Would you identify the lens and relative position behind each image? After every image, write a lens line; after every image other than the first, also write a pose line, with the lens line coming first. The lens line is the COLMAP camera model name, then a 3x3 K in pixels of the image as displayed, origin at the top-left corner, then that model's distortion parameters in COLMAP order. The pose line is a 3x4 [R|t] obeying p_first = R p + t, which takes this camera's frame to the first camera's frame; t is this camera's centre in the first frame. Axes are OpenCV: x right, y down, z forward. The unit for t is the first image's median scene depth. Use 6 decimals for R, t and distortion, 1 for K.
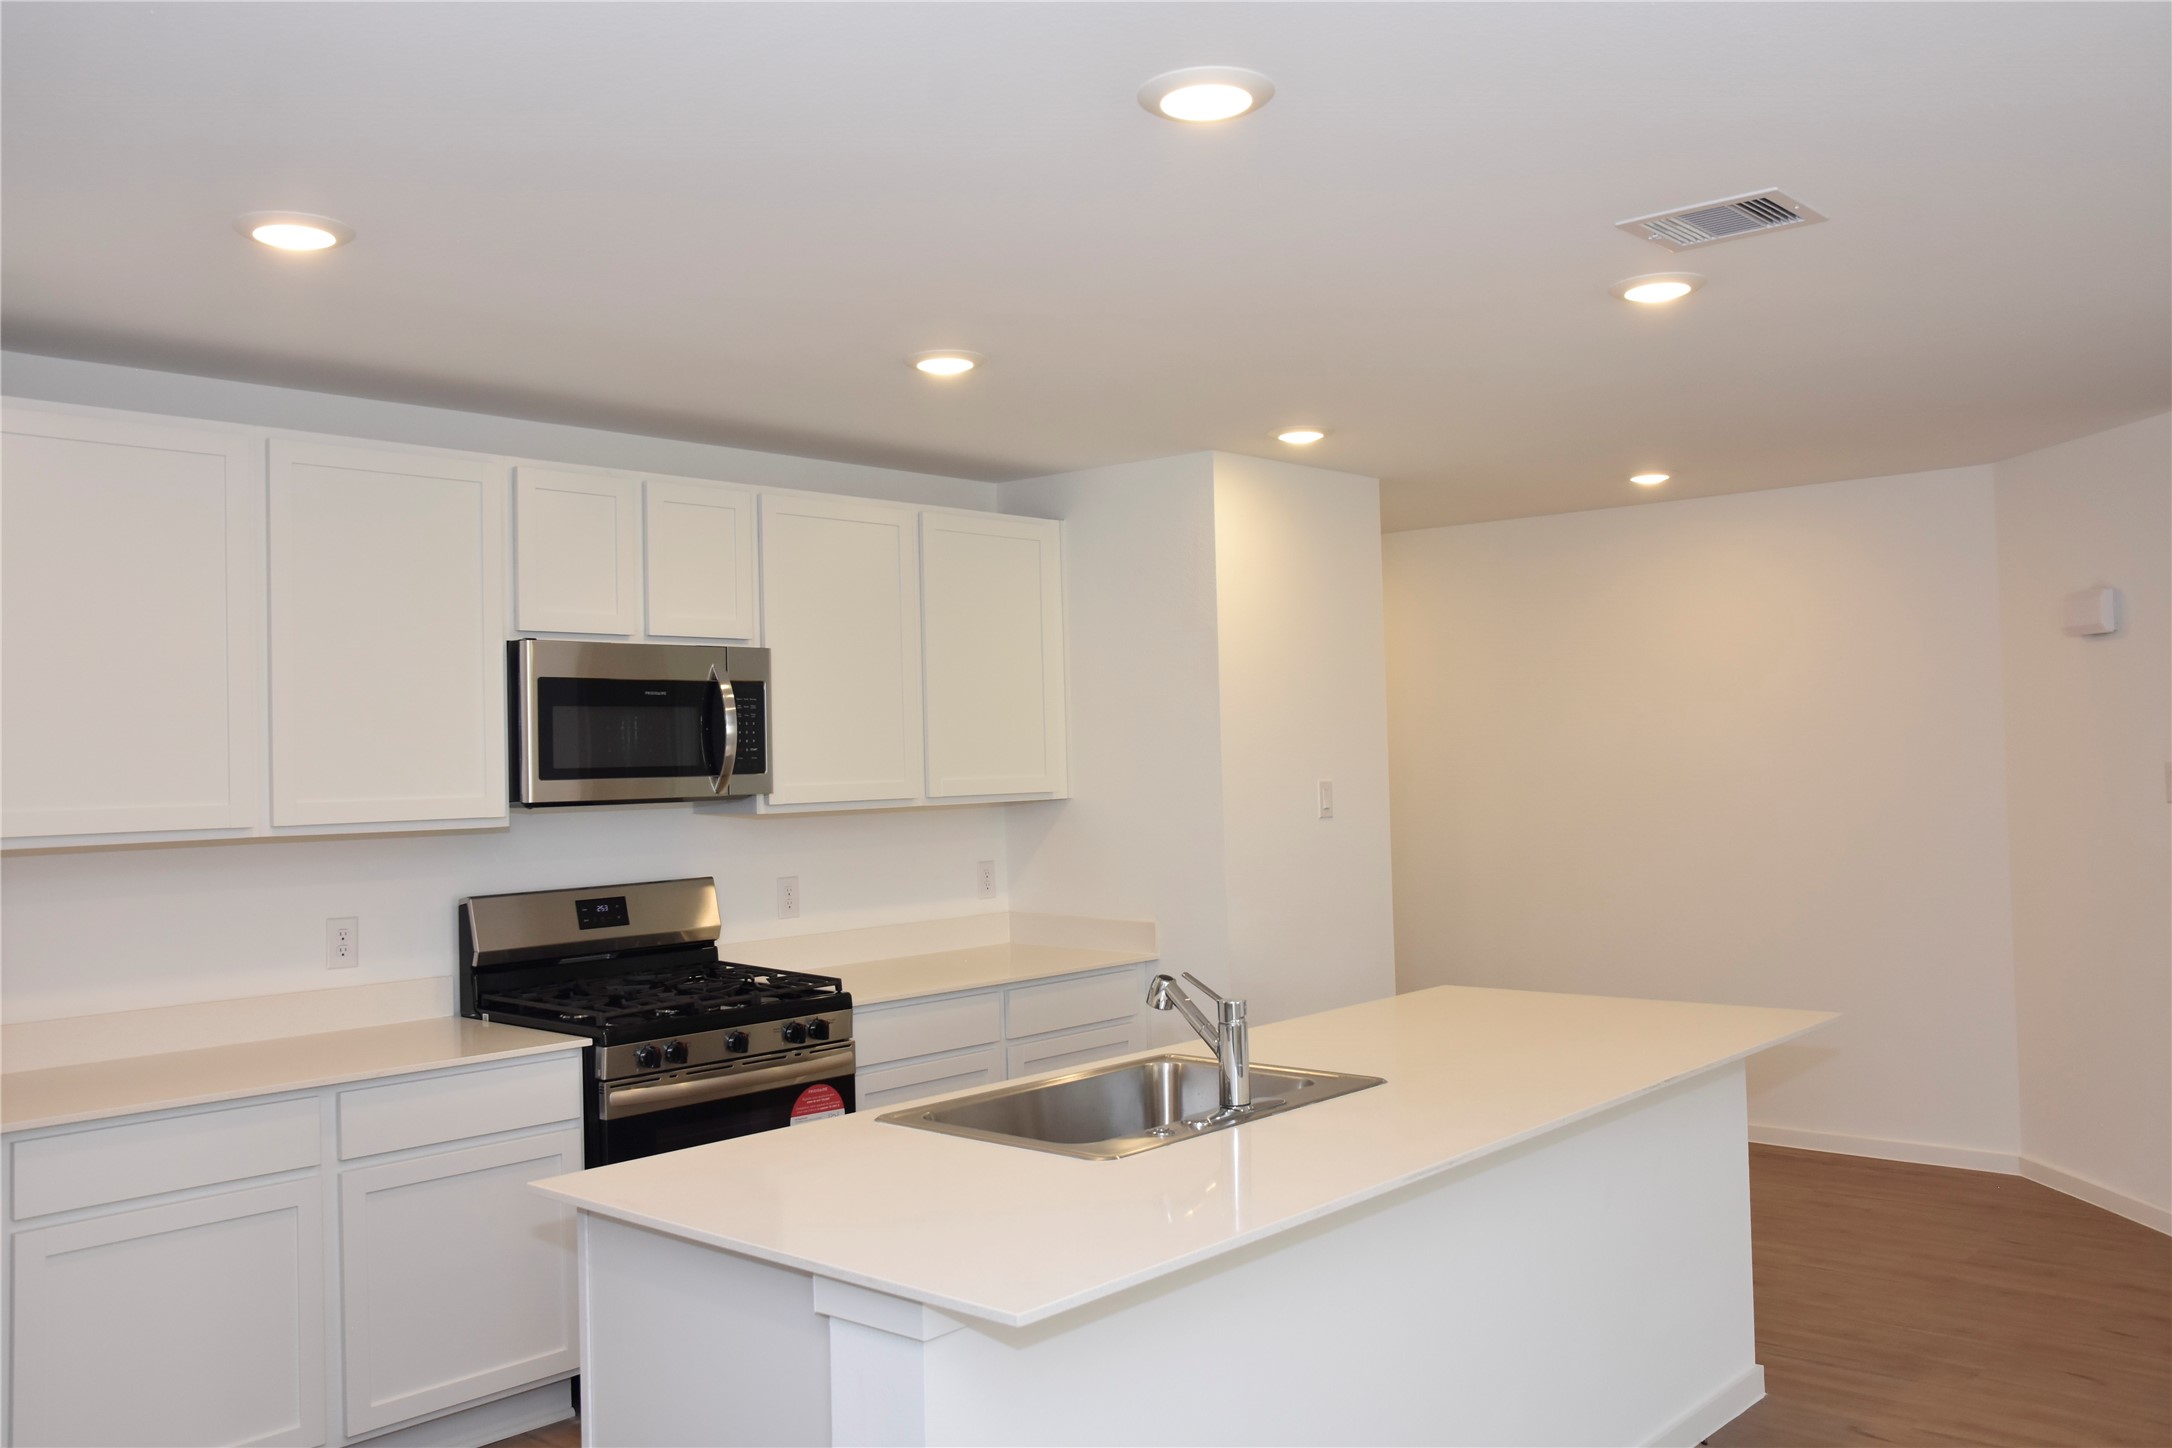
lens RADIAL K [[1777.4, 0, 1022.7], [0, 1777.4, 734.6], [0, 0, 1]] dist [-0.044219, -0.002440]
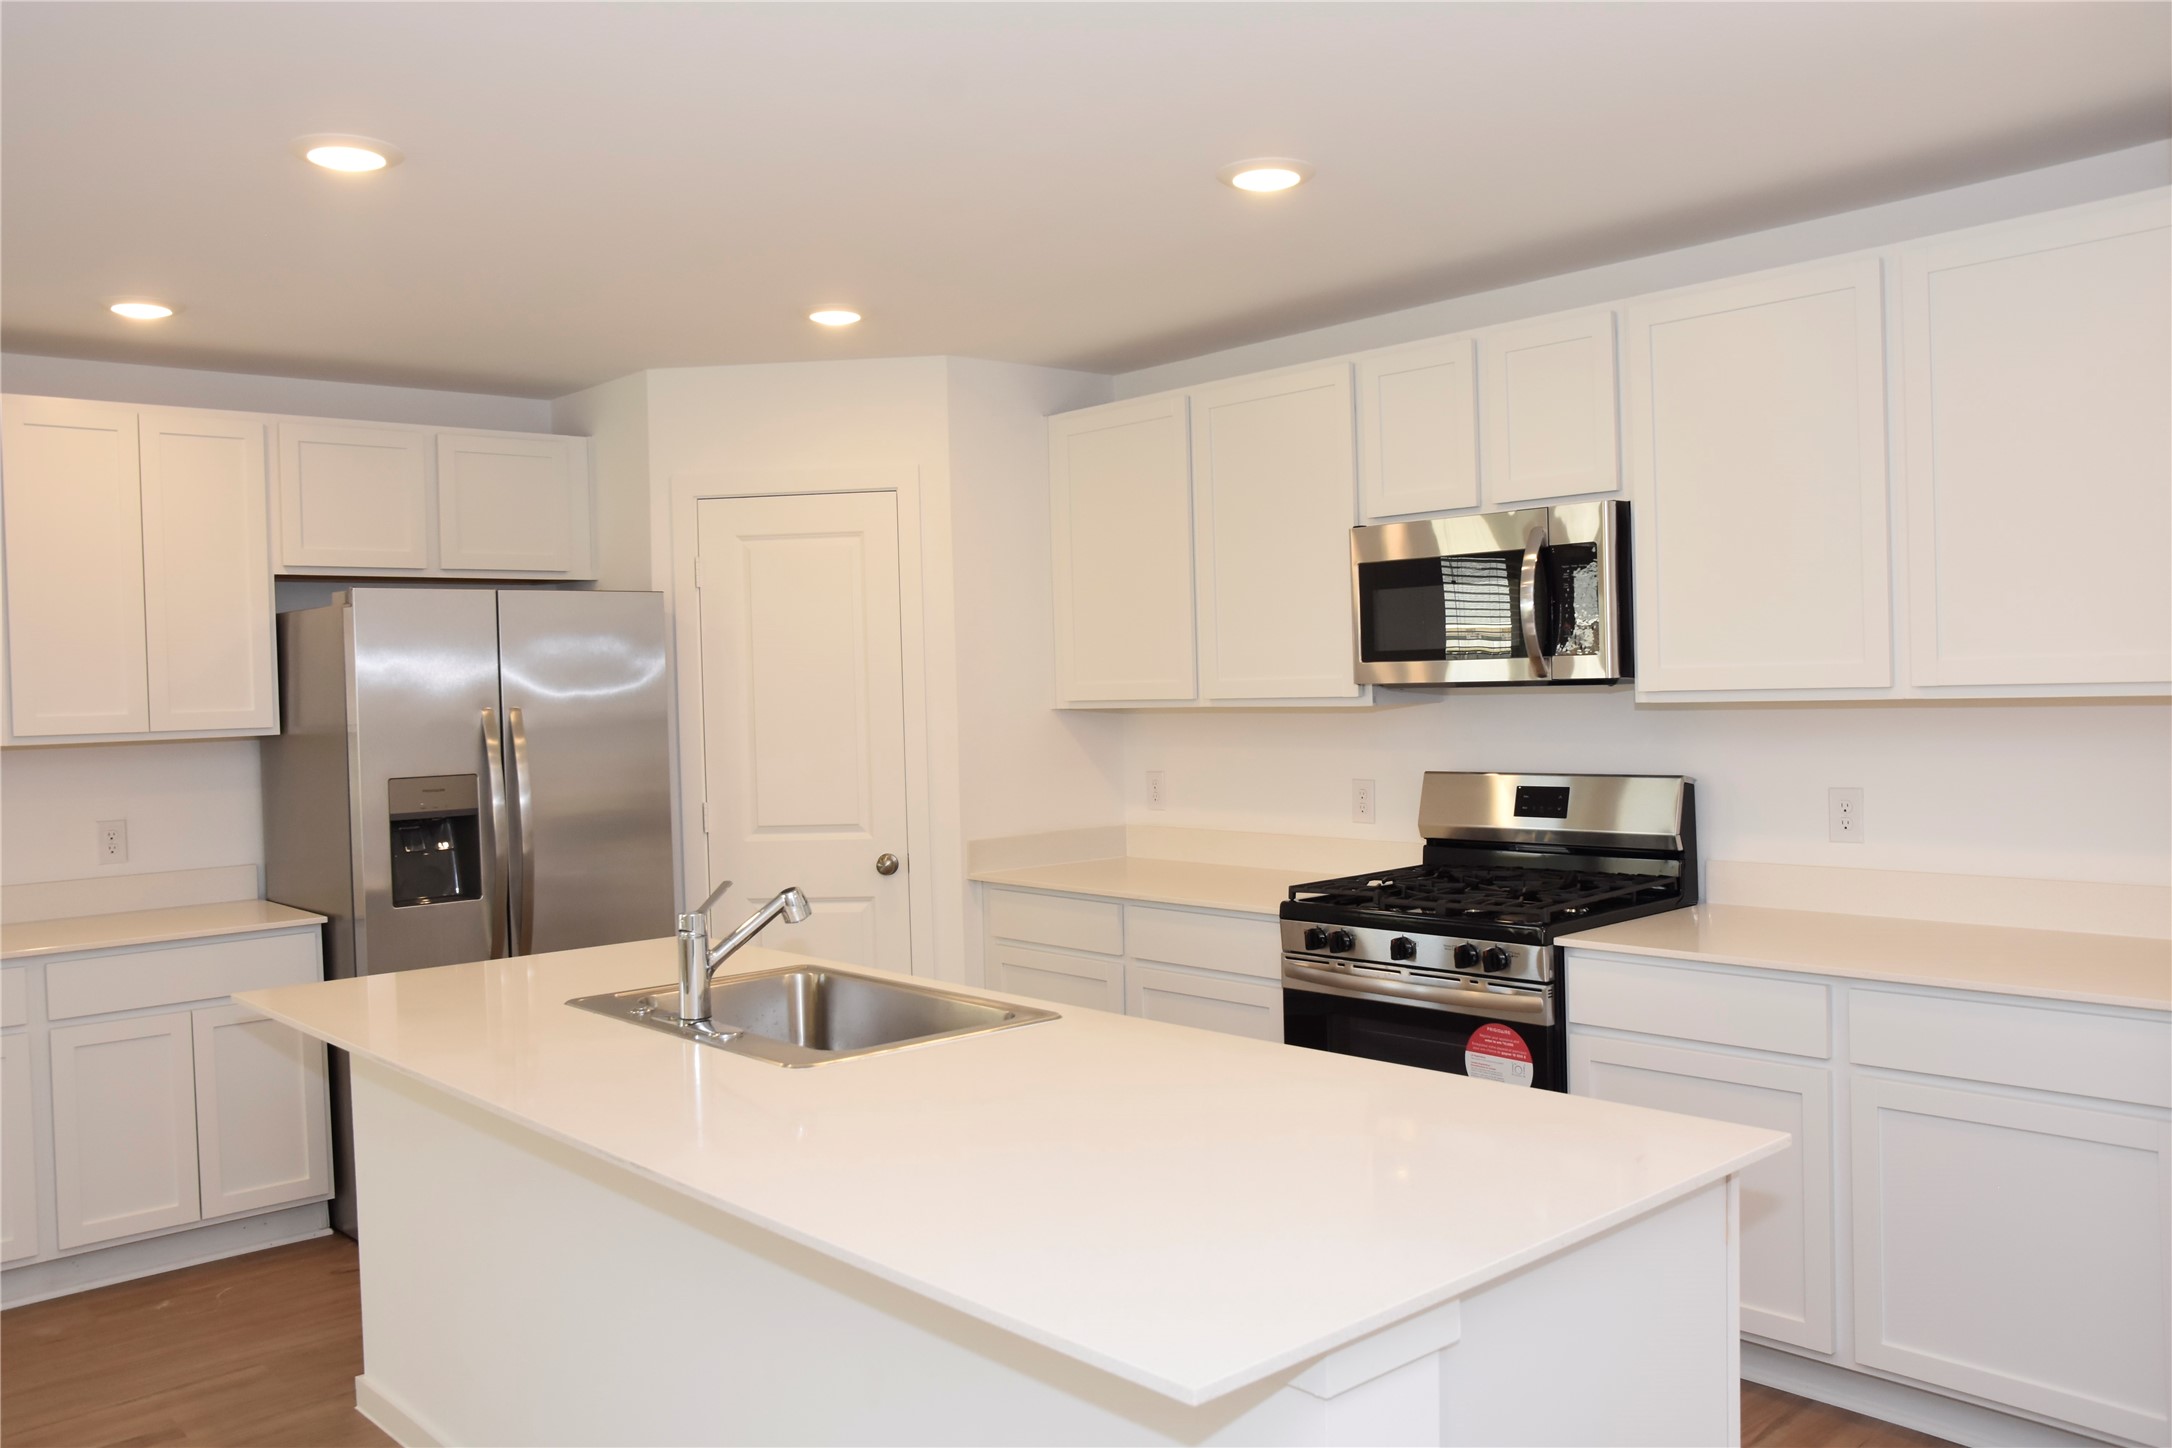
lens RADIAL K [[1752.0, 0, 1086.0], [0, 1752.0, 724.0], [0, 0, 1]] dist [-0.038320, -0.001850]
pose [[-0.103141, 0.046432, -0.993582, 0.702427], [0.044023, 0.998144, 0.042076, 0.010141], [0.993692, -0.039401, -0.104993, 0.854458]]
